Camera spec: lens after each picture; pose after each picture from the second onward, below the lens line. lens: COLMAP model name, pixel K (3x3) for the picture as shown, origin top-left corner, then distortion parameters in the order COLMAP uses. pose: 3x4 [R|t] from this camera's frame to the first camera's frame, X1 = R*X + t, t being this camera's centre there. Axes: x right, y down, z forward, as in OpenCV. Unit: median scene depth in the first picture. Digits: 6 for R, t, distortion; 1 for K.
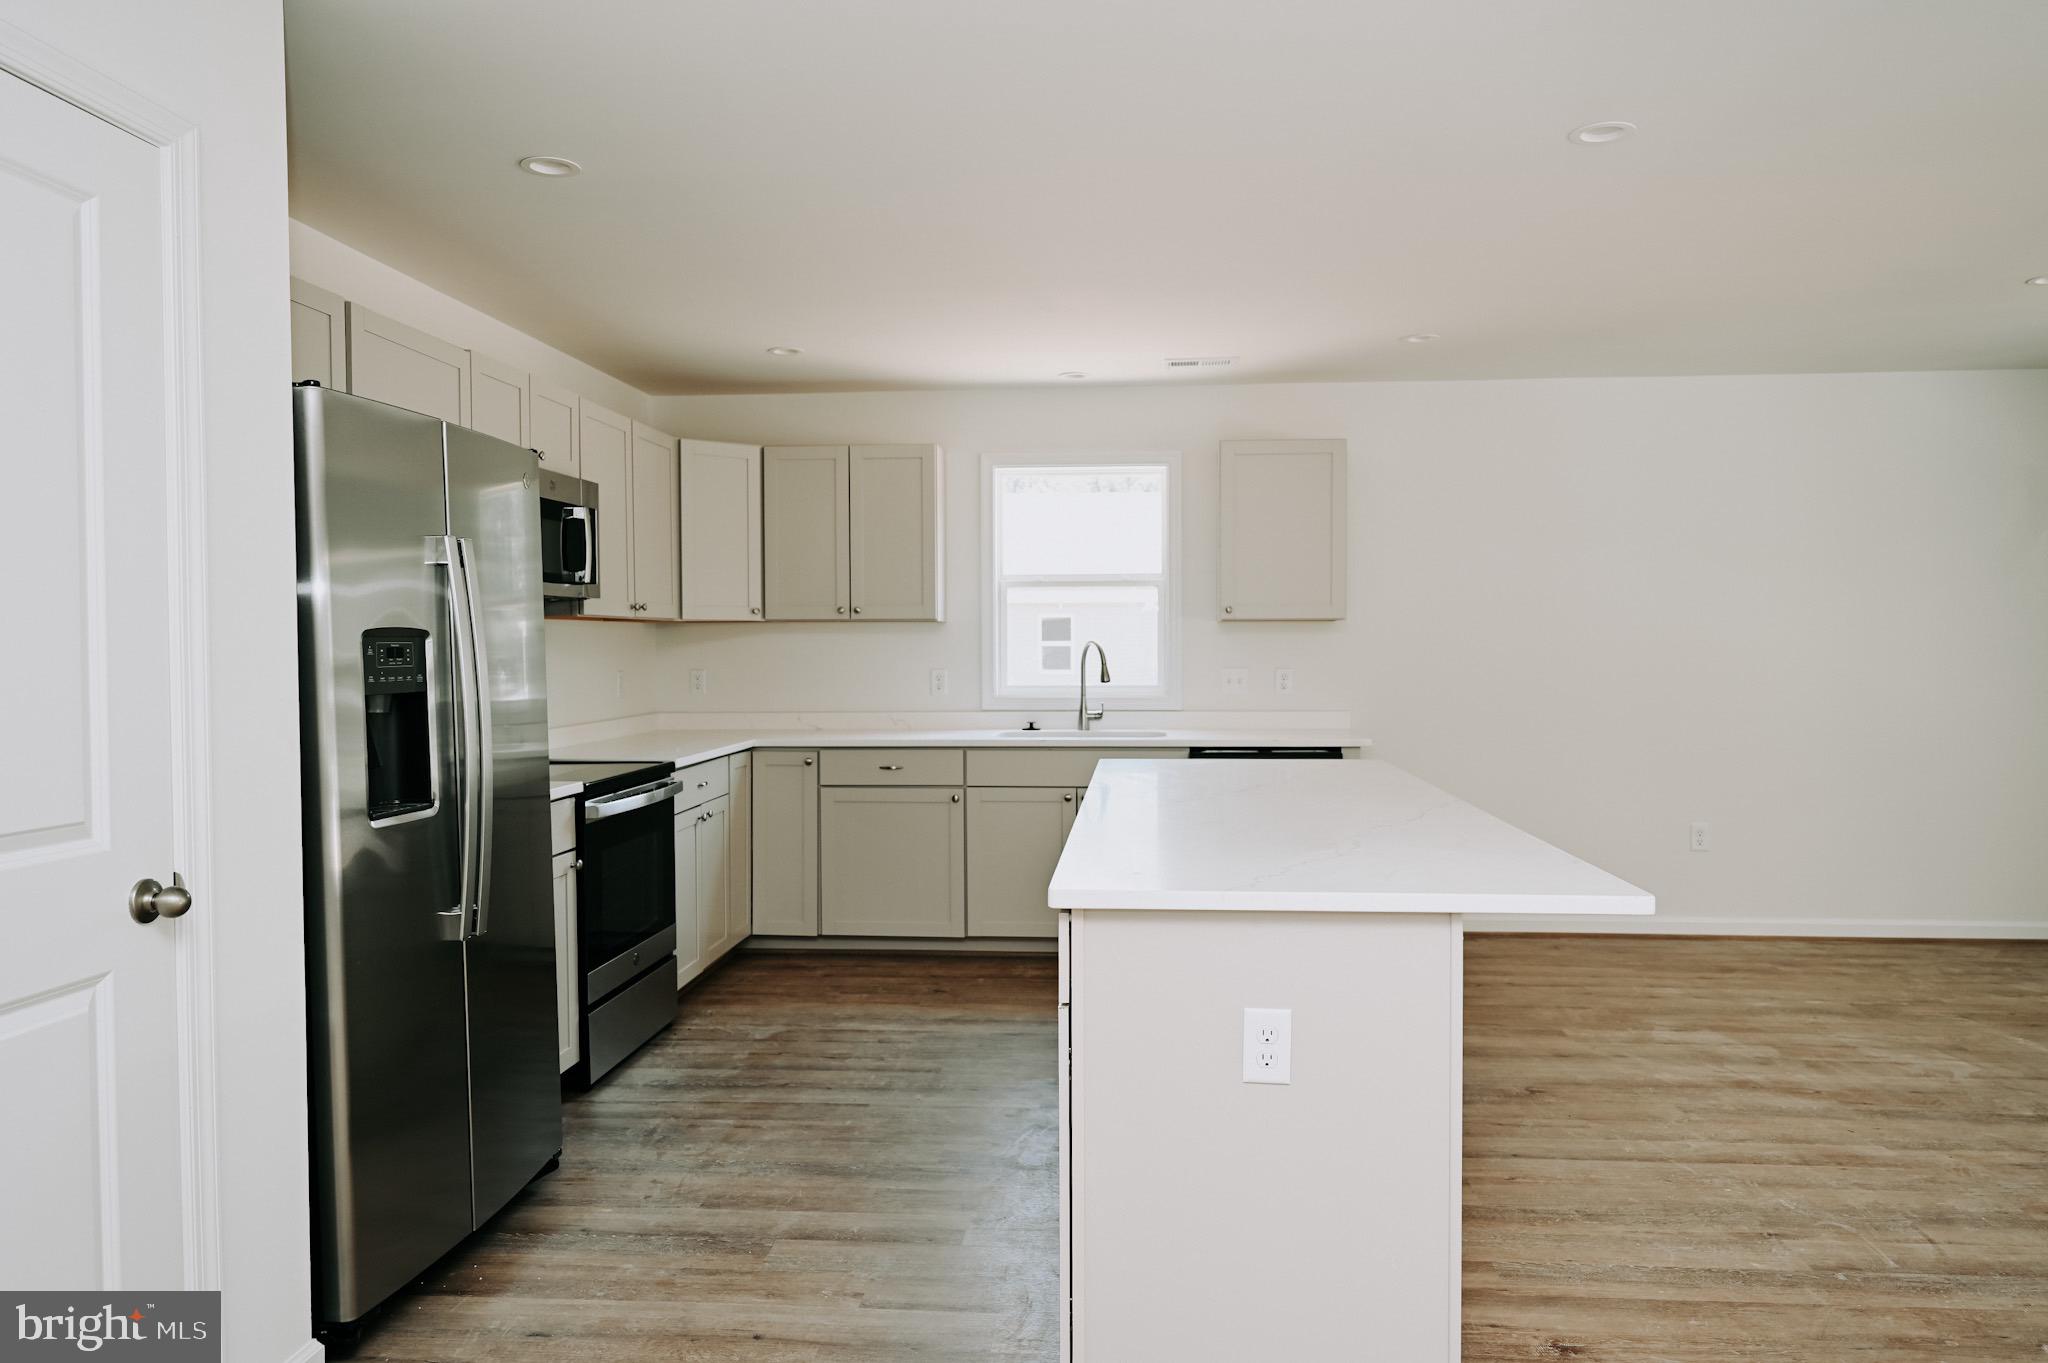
lens RADIAL K [[1354.2, 0, 1031.0], [0, 1354.2, 690.9], [0, 0, 1]] dist [-0.003406, 0.000702]
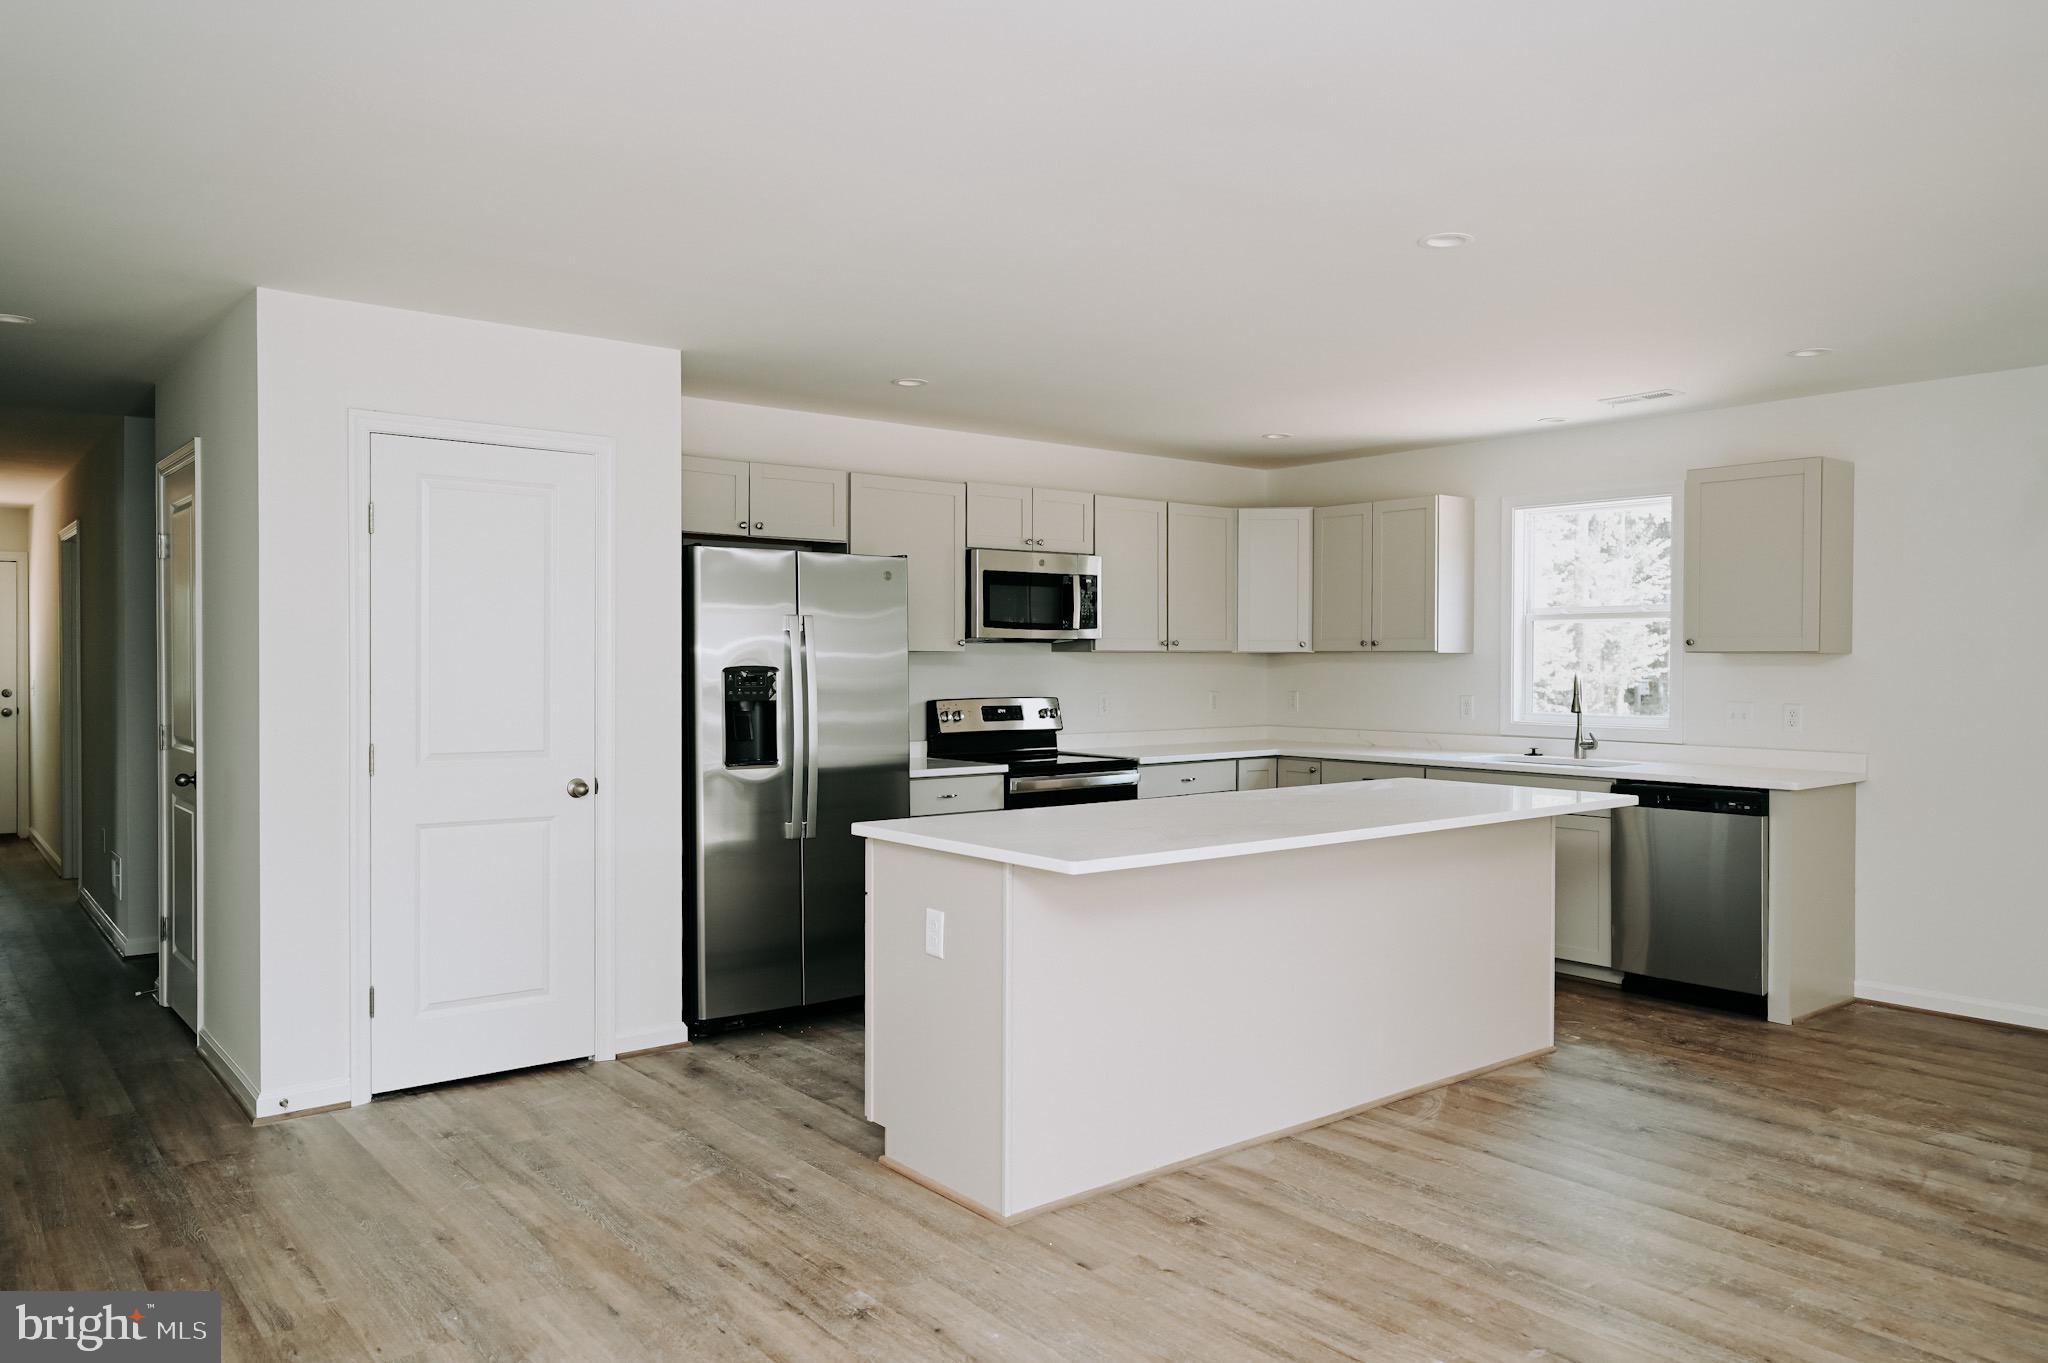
lens RADIAL K [[1354.2, 0, 1042.0], [0, 1354.2, 684.9], [0, 0, 1]] dist [-0.003406, 0.000702]
pose [[0.708078, 0.018245, -0.705898, 0.716190], [-0.029849, 0.999546, -0.004106, -0.015693], [0.705503, 0.023977, 0.708302, -0.031822]]
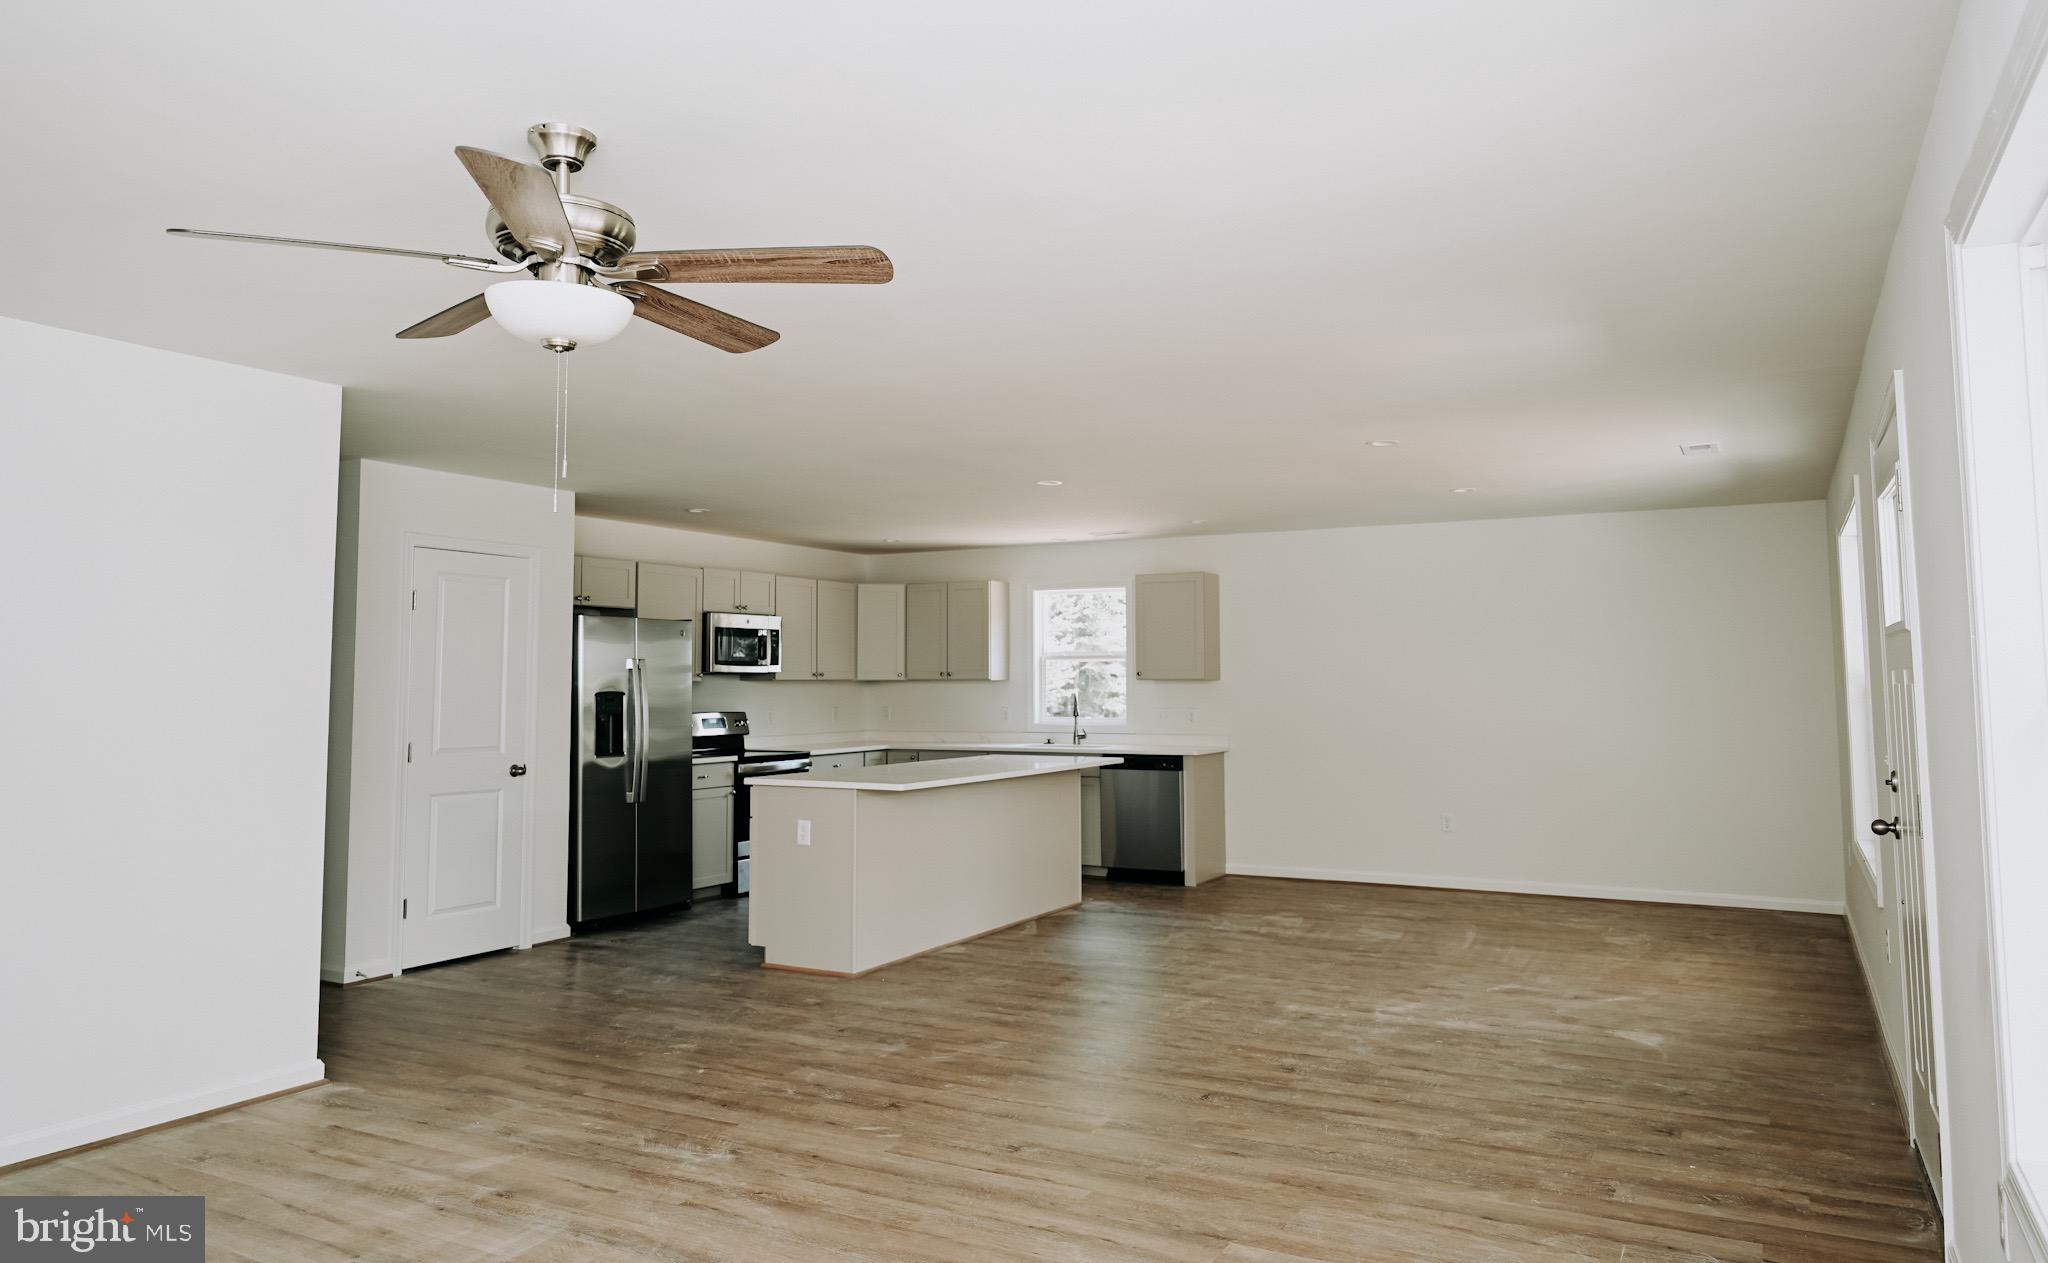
lens RADIAL K [[1269.2, 0, 1005.8], [0, 1269.2, 618.4], [0, 0, 1]] dist [0.002263, -0.000133]
pose [[0.919567, -0.019541, -0.392447, 0.877331], [-0.014149, 0.996468, -0.082770, 0.007009], [0.392678, 0.081665, 0.916043, -0.750055]]
